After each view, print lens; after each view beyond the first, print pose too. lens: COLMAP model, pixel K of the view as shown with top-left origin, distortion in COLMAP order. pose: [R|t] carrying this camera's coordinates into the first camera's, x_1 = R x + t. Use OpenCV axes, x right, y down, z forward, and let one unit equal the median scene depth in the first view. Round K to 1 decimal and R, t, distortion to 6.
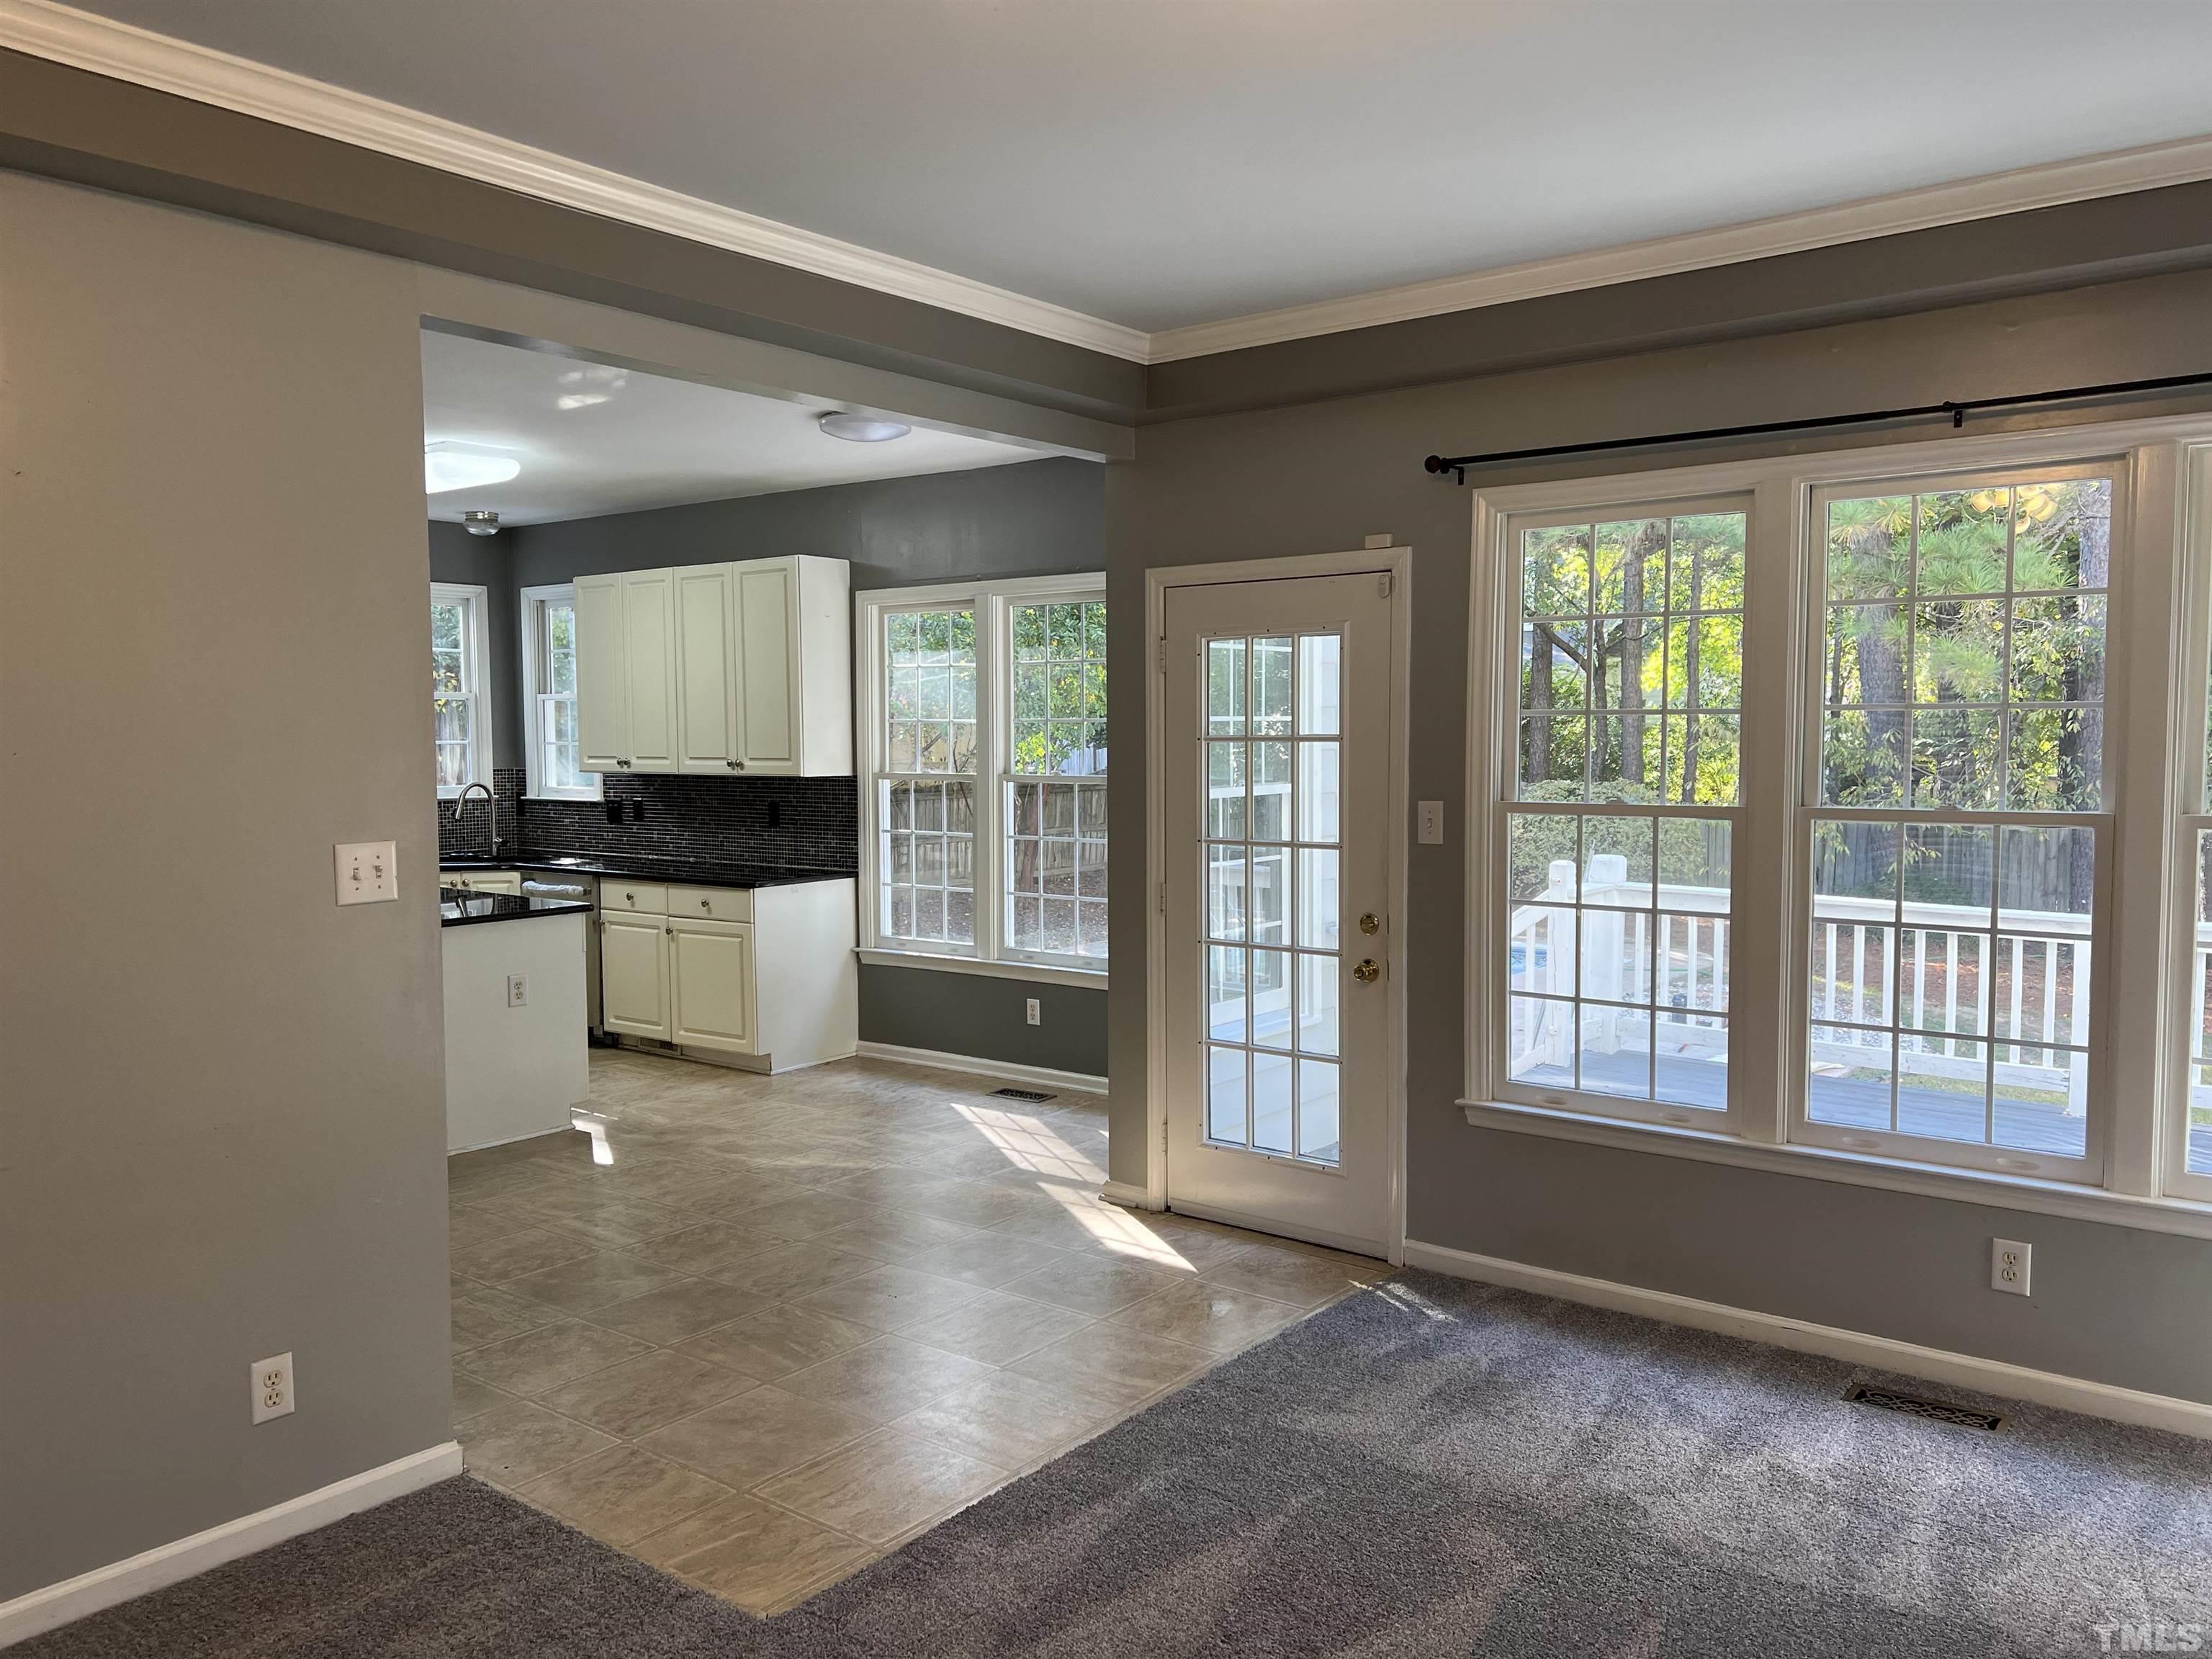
lens RADIAL K [[1651.1, 0, 1119.7], [0, 1651.1, 834.6], [0, 0, 1]] dist [0.064061, -0.077089]
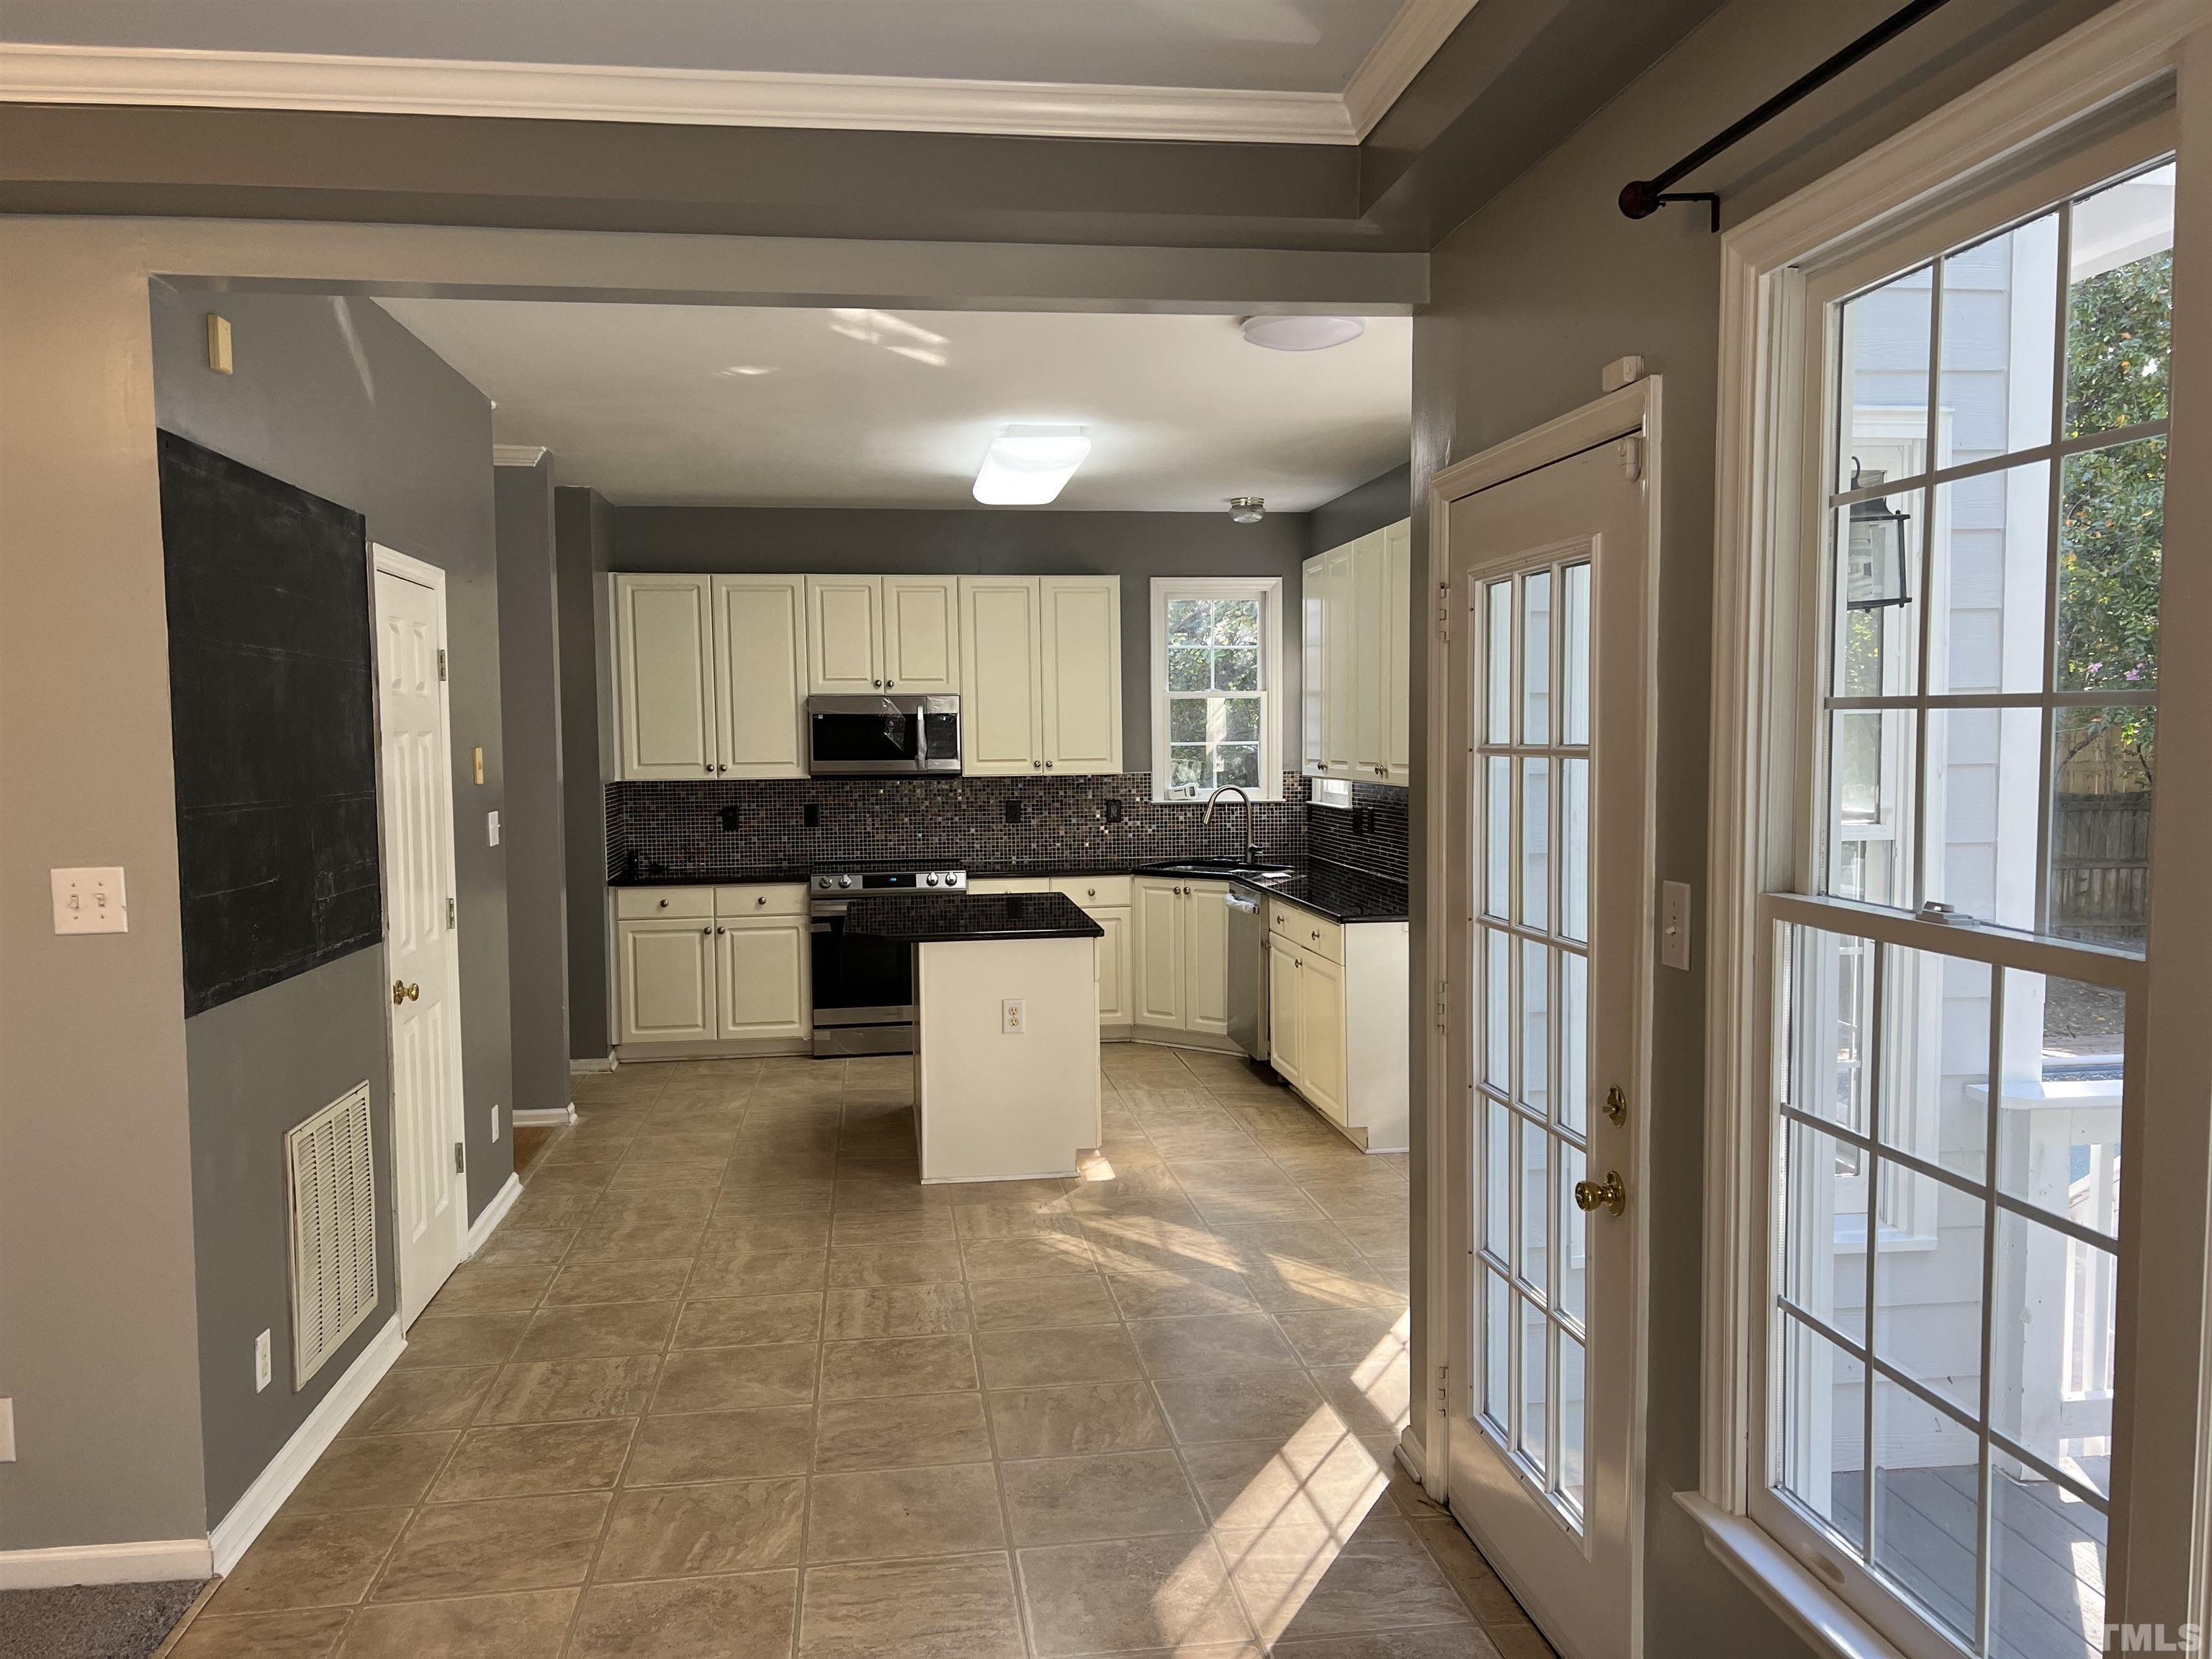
lens RADIAL K [[1651.1, 0, 1098.6], [0, 1651.1, 842.5], [0, 0, 1]] dist [0.064061, -0.077089]
pose [[0.714981, 0.045423, -0.697667, 0.392937], [-0.038373, 0.998933, 0.025712, -0.036320], [0.698090, 0.008388, 0.715961, 0.492374]]
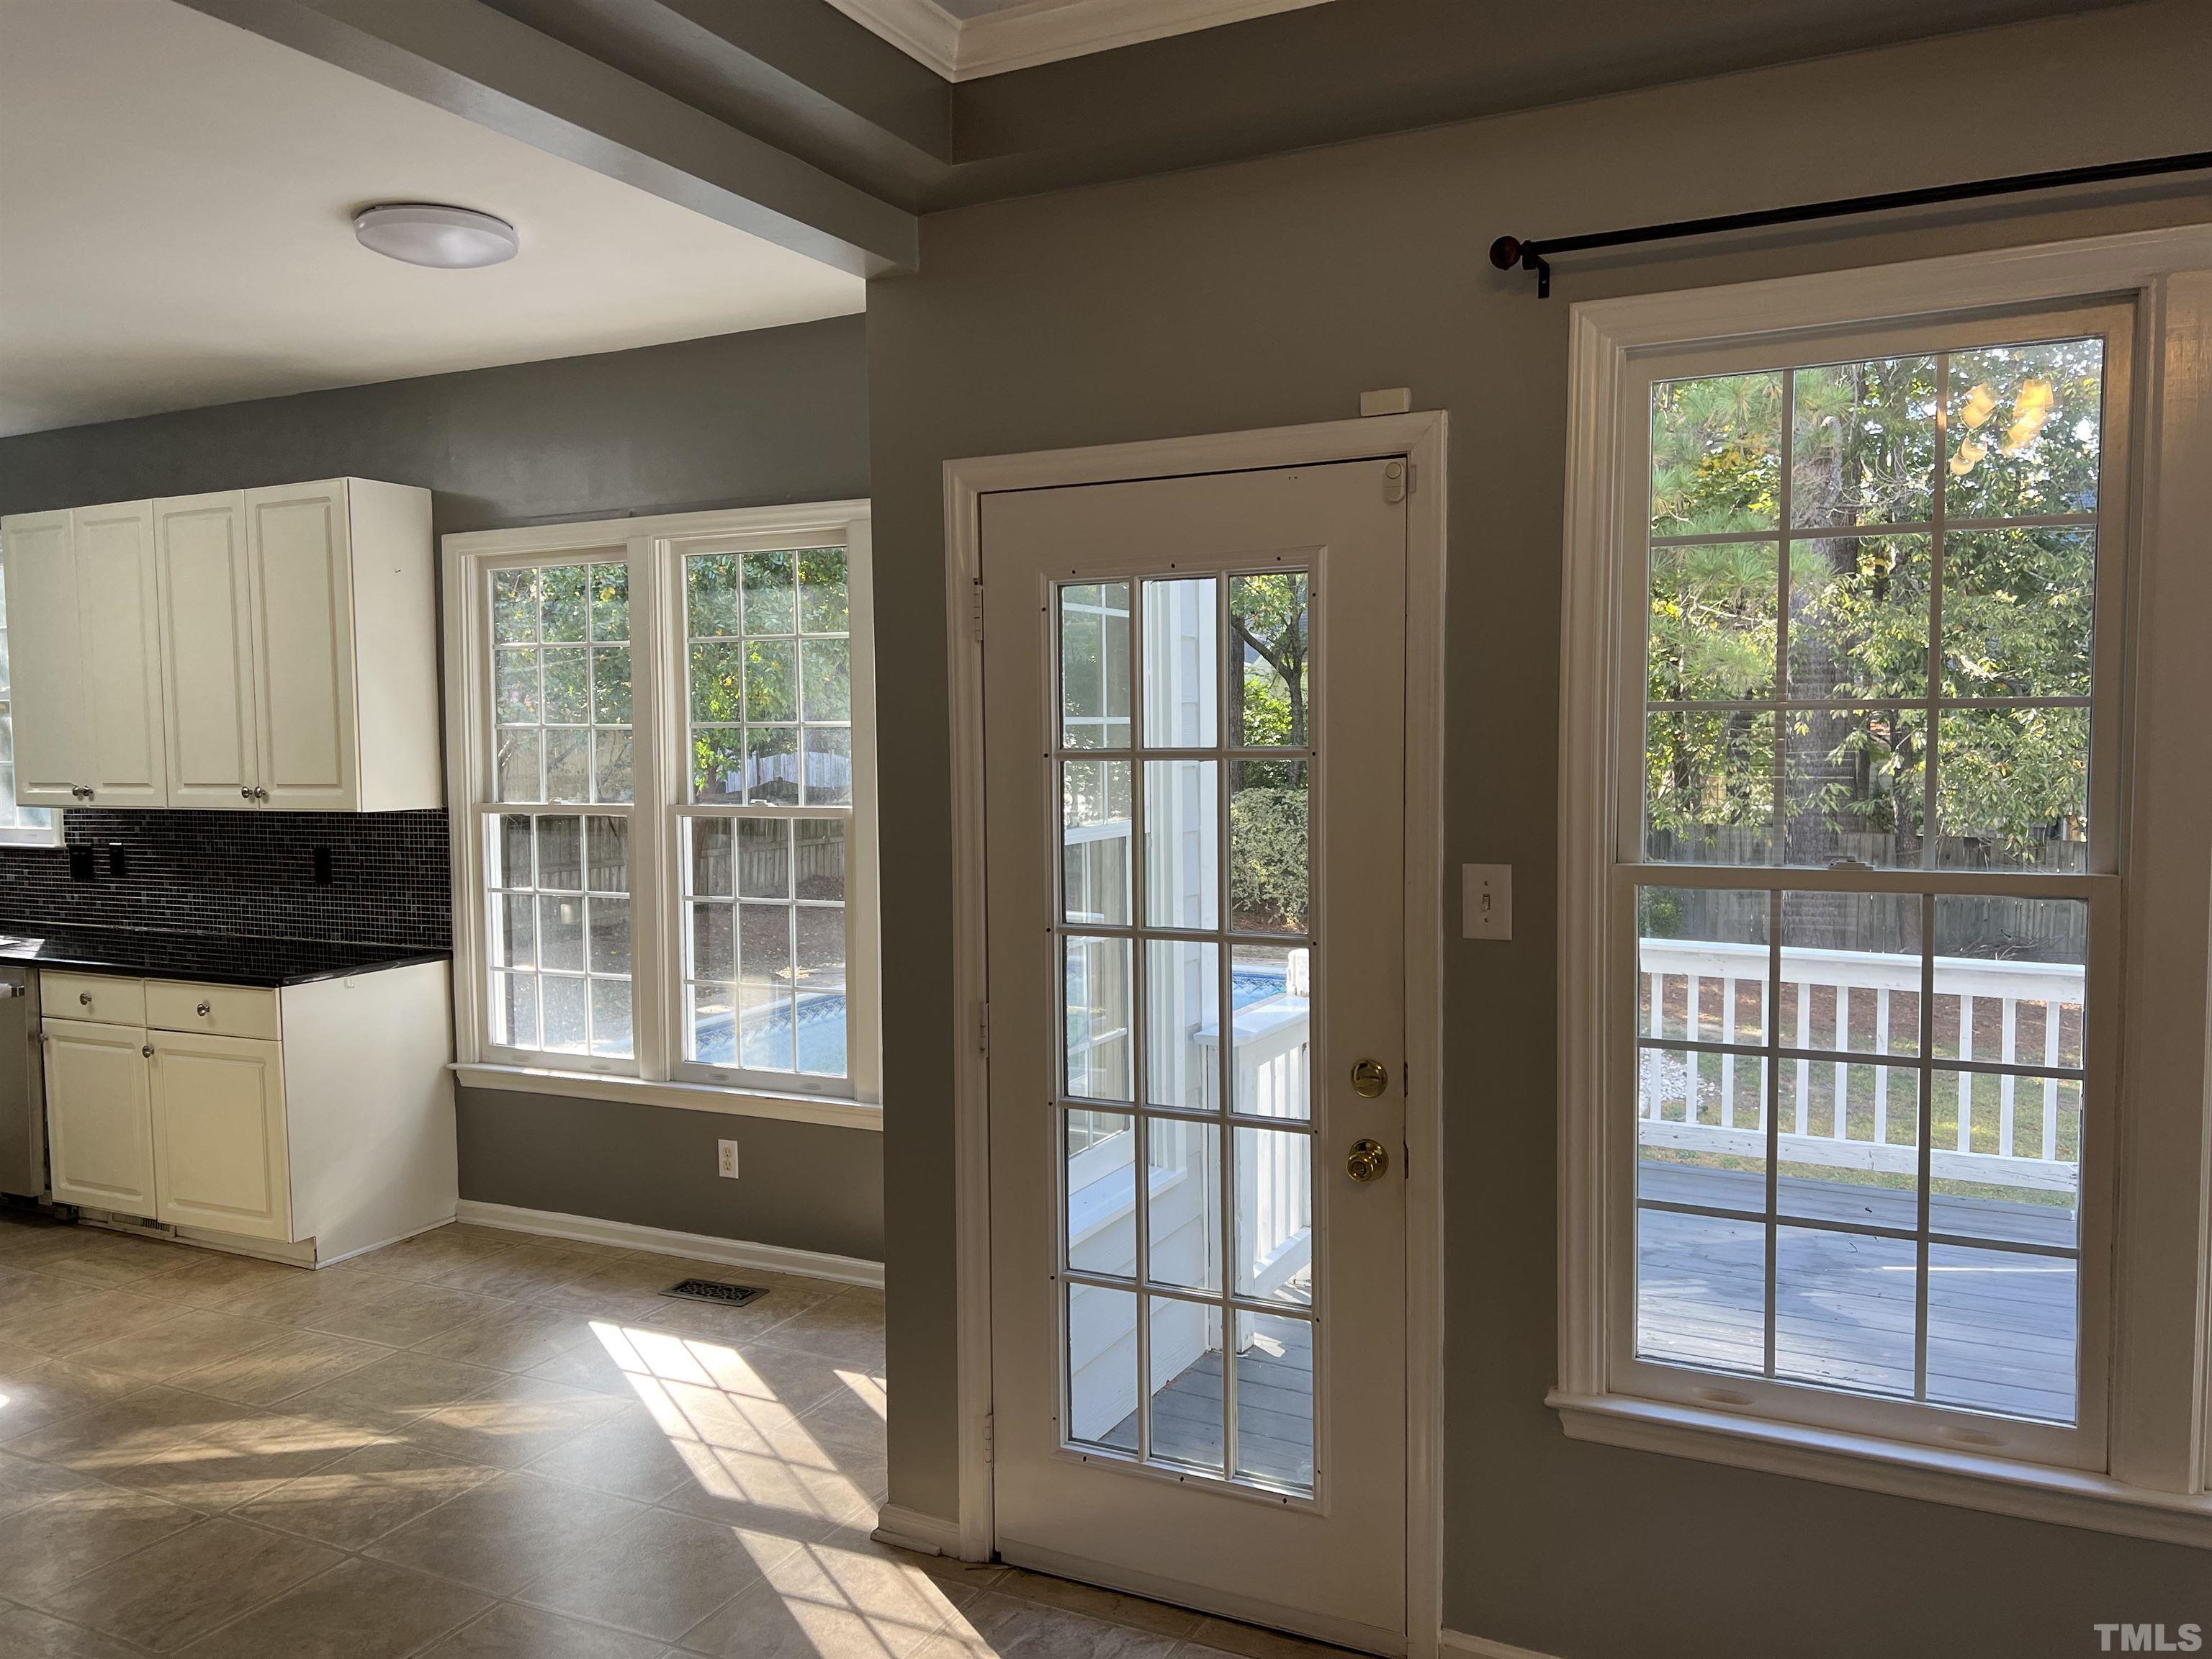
lens RADIAL K [[1651.1, 0, 1092.5], [0, 1651.1, 837.5], [0, 0, 1]] dist [0.064061, -0.077089]
pose [[0.981566, -0.018098, 0.190262, -0.048604], [0.018485, 0.999829, -0.000258, -0.030031], [-0.190225, 0.003770, 0.981733, 0.446935]]
